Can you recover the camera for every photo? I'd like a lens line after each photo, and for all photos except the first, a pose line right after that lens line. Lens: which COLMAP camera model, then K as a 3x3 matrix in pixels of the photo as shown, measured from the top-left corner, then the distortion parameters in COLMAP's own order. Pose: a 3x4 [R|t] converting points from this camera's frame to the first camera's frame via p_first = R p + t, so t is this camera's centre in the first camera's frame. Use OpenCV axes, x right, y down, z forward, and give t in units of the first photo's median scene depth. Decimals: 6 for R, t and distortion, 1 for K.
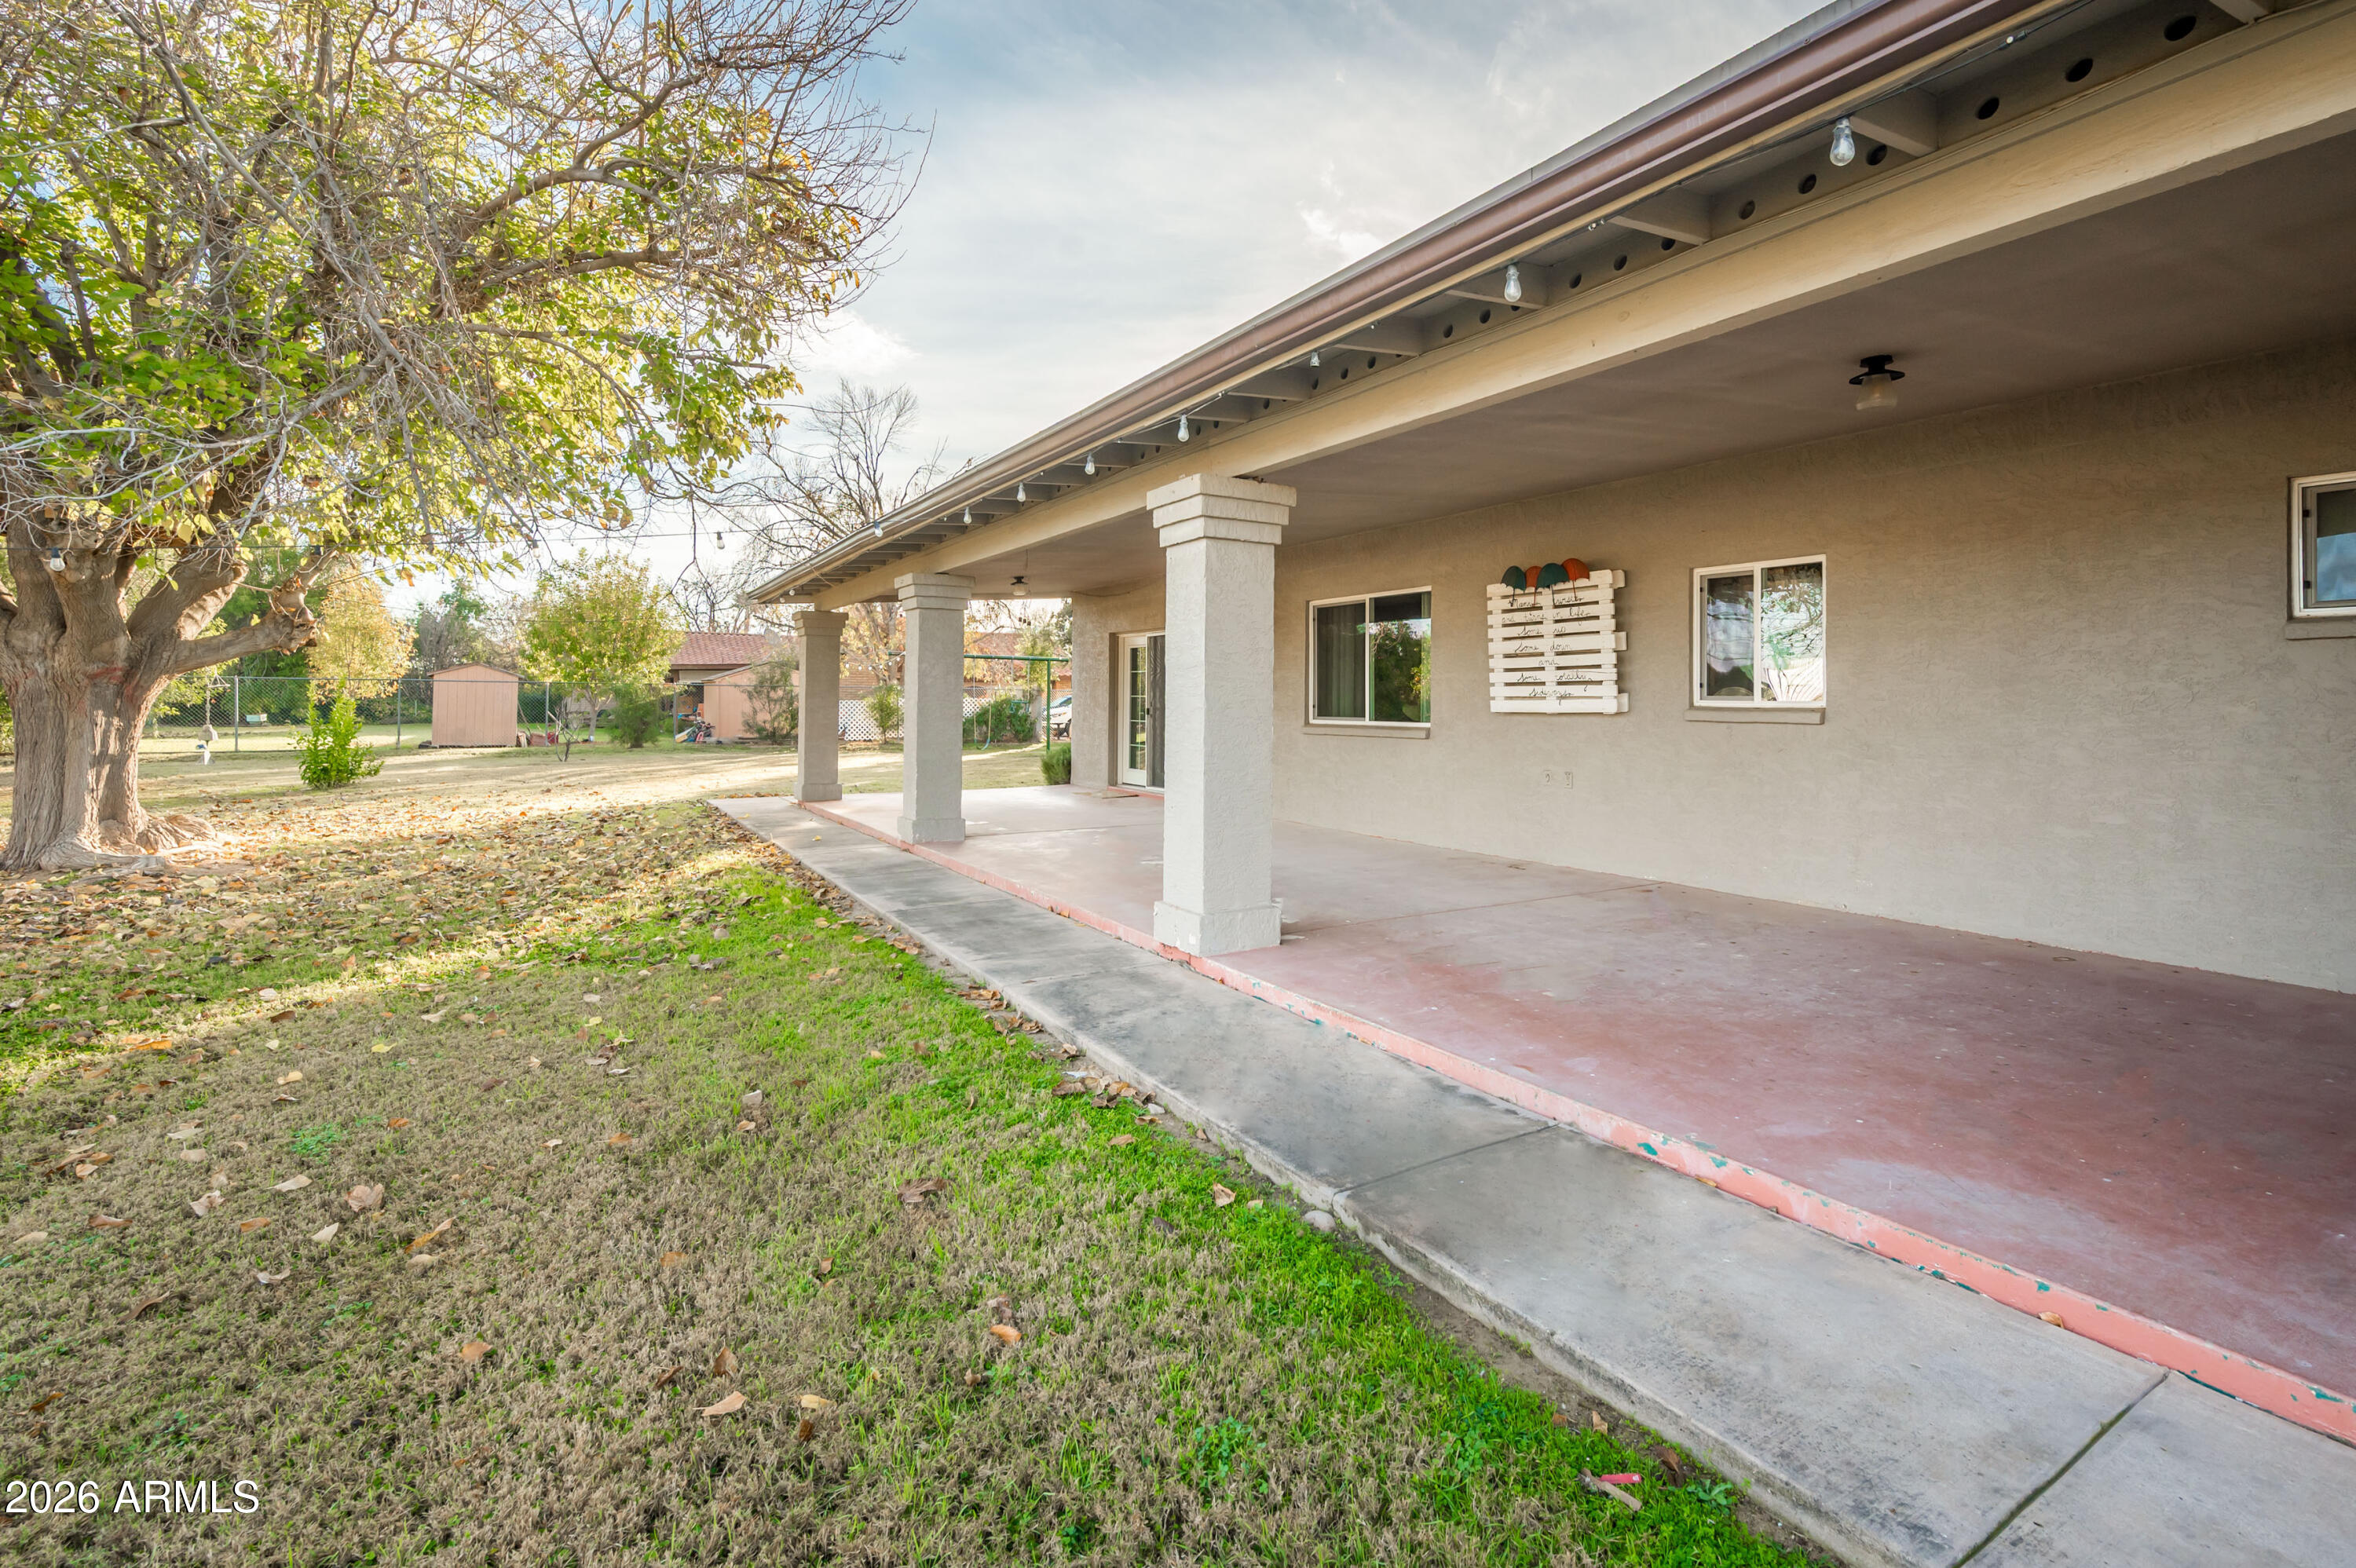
lens RADIAL K [[1089.1, 0, 1232.5], [0, 1089.1, 668.3], [0, 0, 1]] dist [-0.006273, 0.000696]
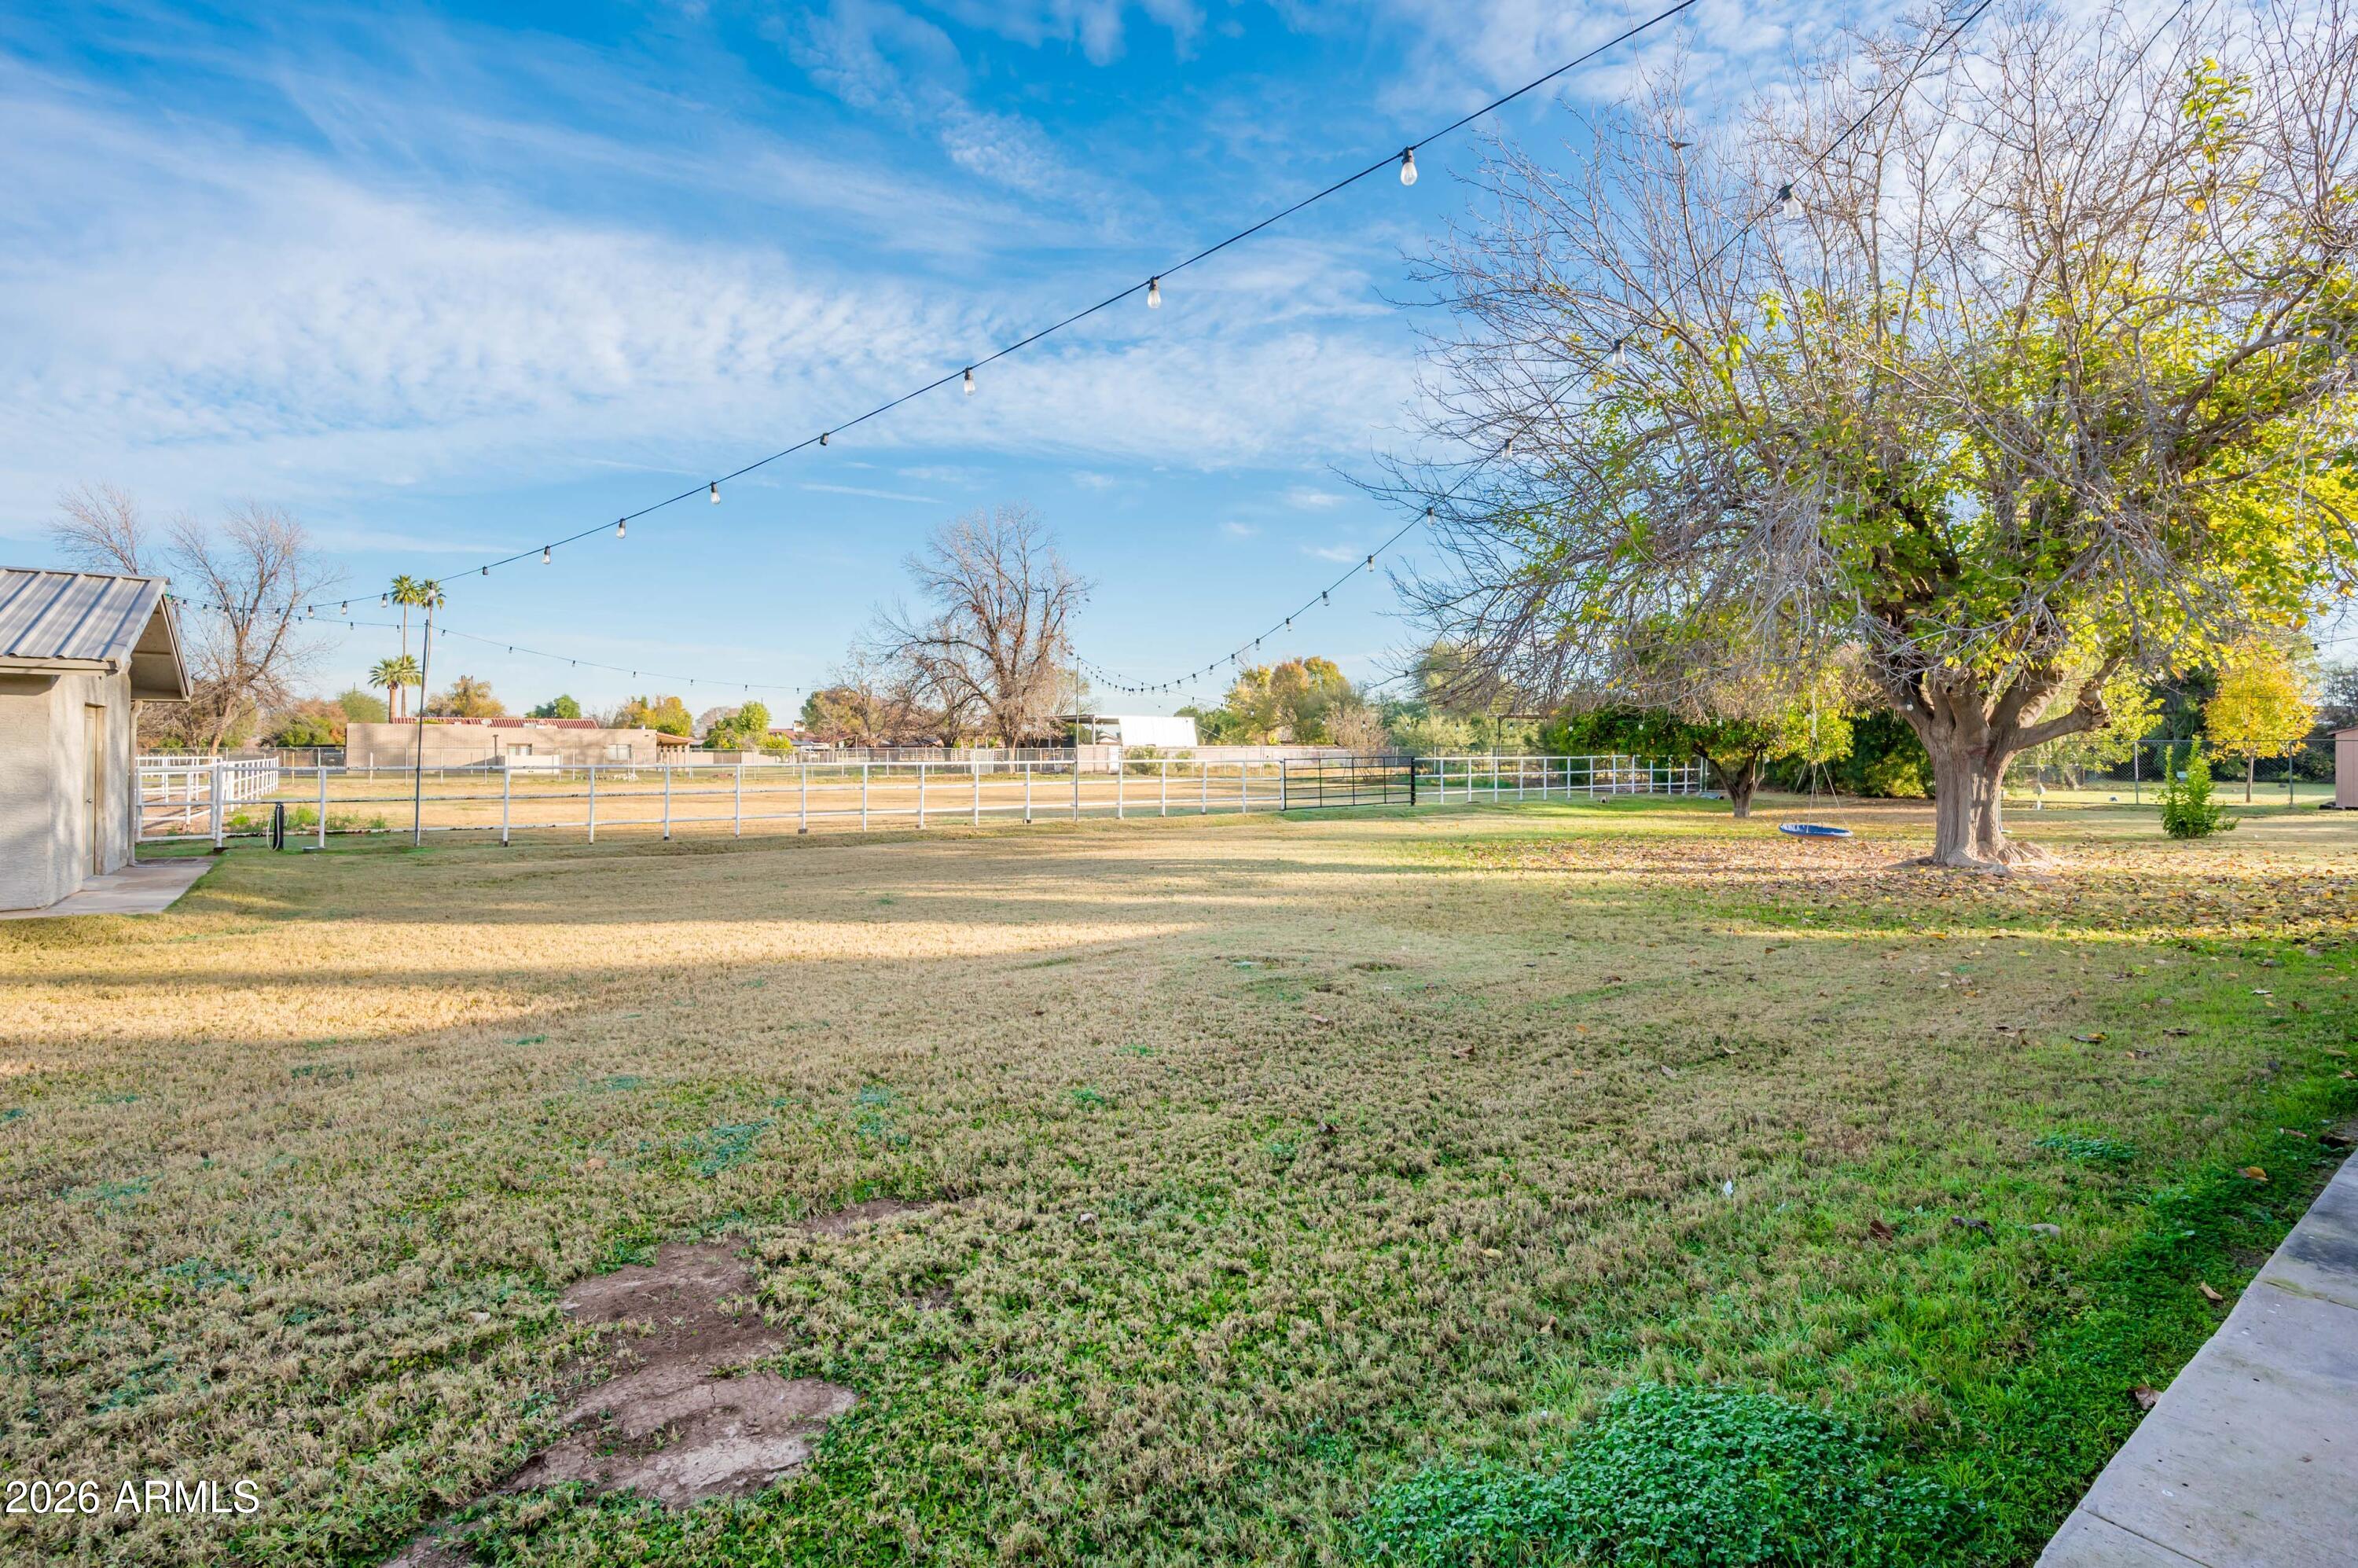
lens RADIAL K [[1115.5, 0, 1183.9], [0, 1115.5, 775.7], [0, 0, 1]] dist [-0.005150, -0.000118]
pose [[0.079509, 0.014091, -0.996735, 0.472972], [0.034257, 0.999271, 0.016860, -0.023681], [0.996245, -0.035486, 0.078968, -0.286618]]
